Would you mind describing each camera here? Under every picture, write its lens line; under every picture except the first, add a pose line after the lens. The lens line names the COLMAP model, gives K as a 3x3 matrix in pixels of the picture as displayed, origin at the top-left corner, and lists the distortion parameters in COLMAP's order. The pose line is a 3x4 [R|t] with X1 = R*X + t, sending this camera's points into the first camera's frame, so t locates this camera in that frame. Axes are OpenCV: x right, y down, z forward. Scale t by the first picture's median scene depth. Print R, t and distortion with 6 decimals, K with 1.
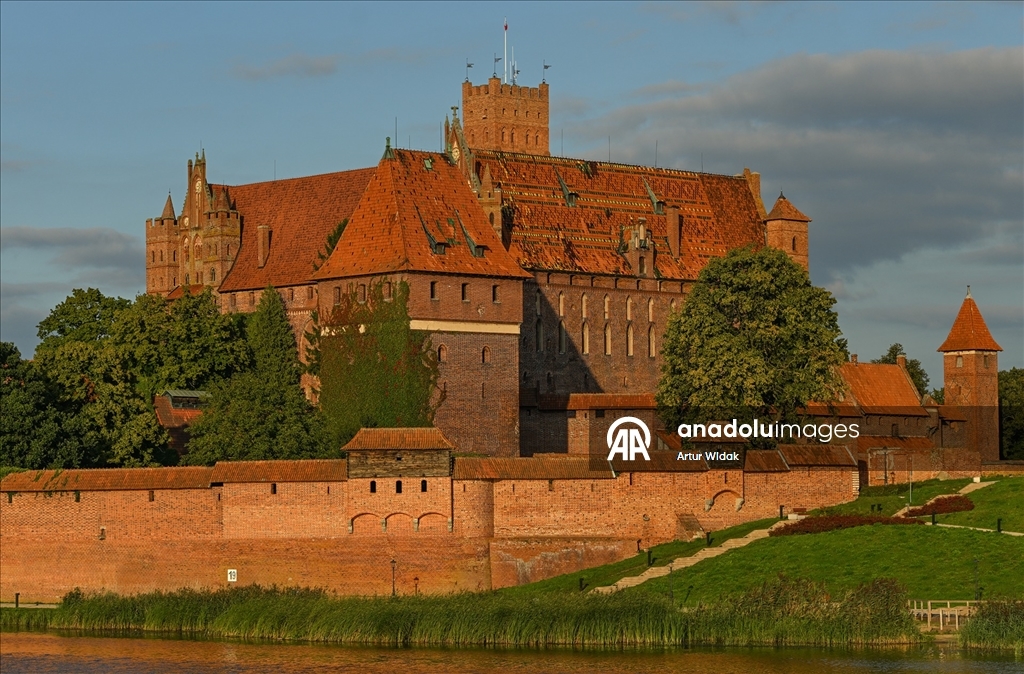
lens RADIAL K [[3022.9, 0, 512.0], [0, 3022.9, 337.0], [0, 0, 1]] dist [0.210835, -0.437808]
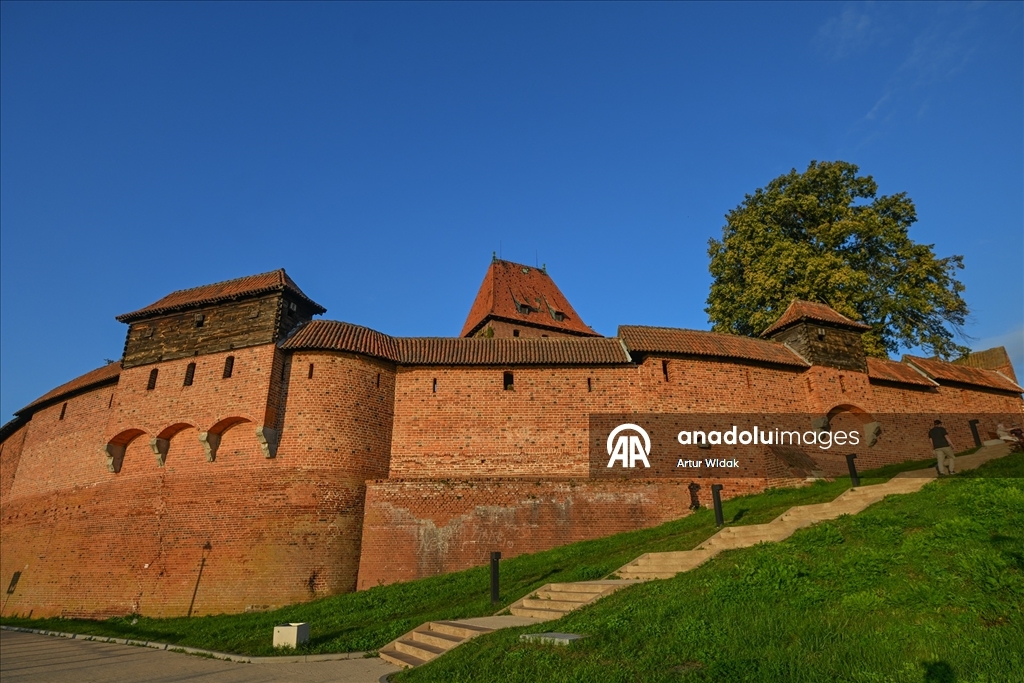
lens RADIAL K [[591.9, 0, 512.0], [0, 591.9, 341.5], [0, 0, 1]] dist [0.002115, 0.000121]
pose [[0.962569, -0.099750, -0.252013, 0.034546], [0.016491, 0.949644, -0.312895, 0.064067], [0.270534, 0.297027, 0.915743, 0.769096]]
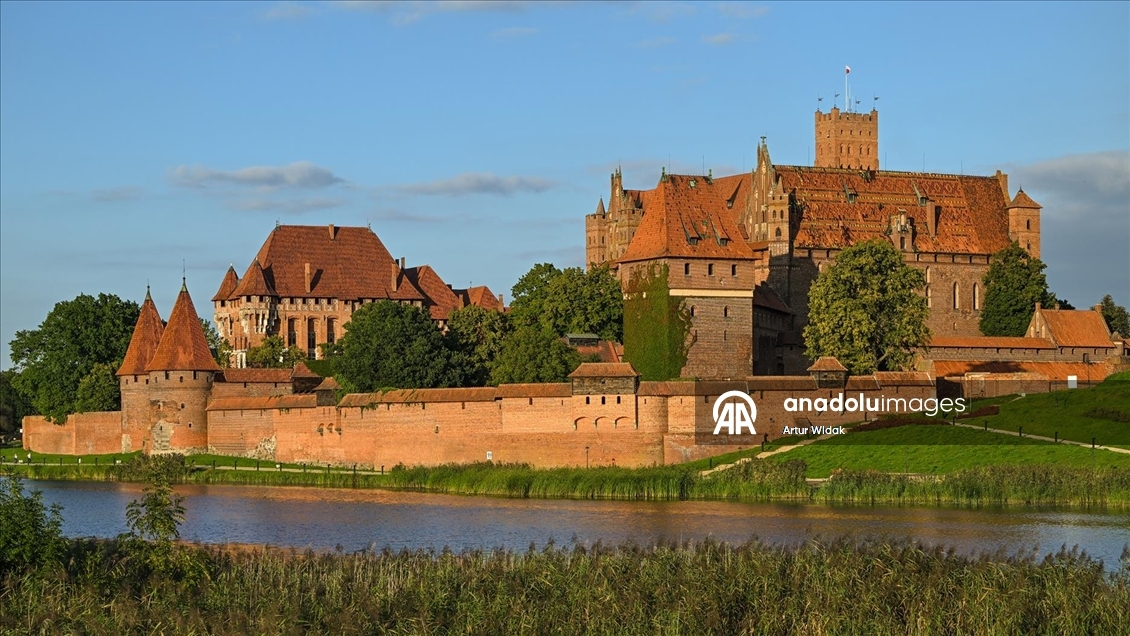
lens RADIAL K [[2460.0, 0, 565.0], [0, 2460.0, 318.0], [0, 0, 1]] dist [-0.010005, -0.053634]
pose [[0.969113, -0.008472, -0.246471, 0.215986], [0.013117, 0.999766, 0.017211, -0.012957], [0.246268, -0.019912, 0.968997, -0.202490]]
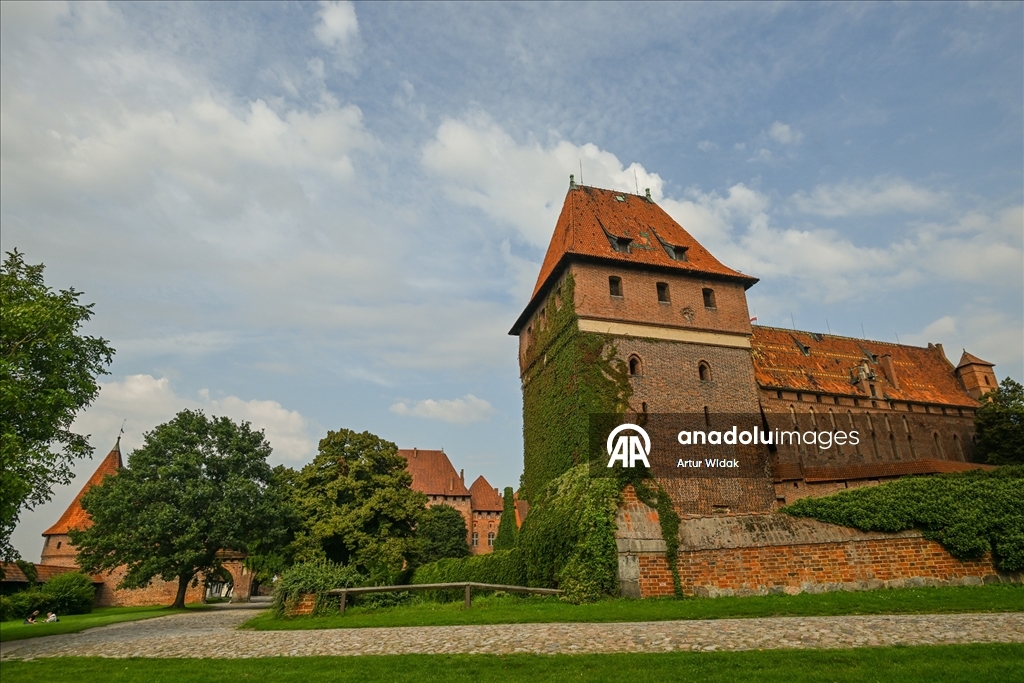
lens RADIAL K [[591.9, 0, 512.0], [0, 591.9, 341.5], [0, 0, 1]] dist [0.002115, 0.000121]
pose [[0.899765, -0.168518, -0.402523, 0.009401], [0.031963, 0.945398, -0.324348, 0.046270], [0.435202, 0.278971, 0.856022, 0.857880]]
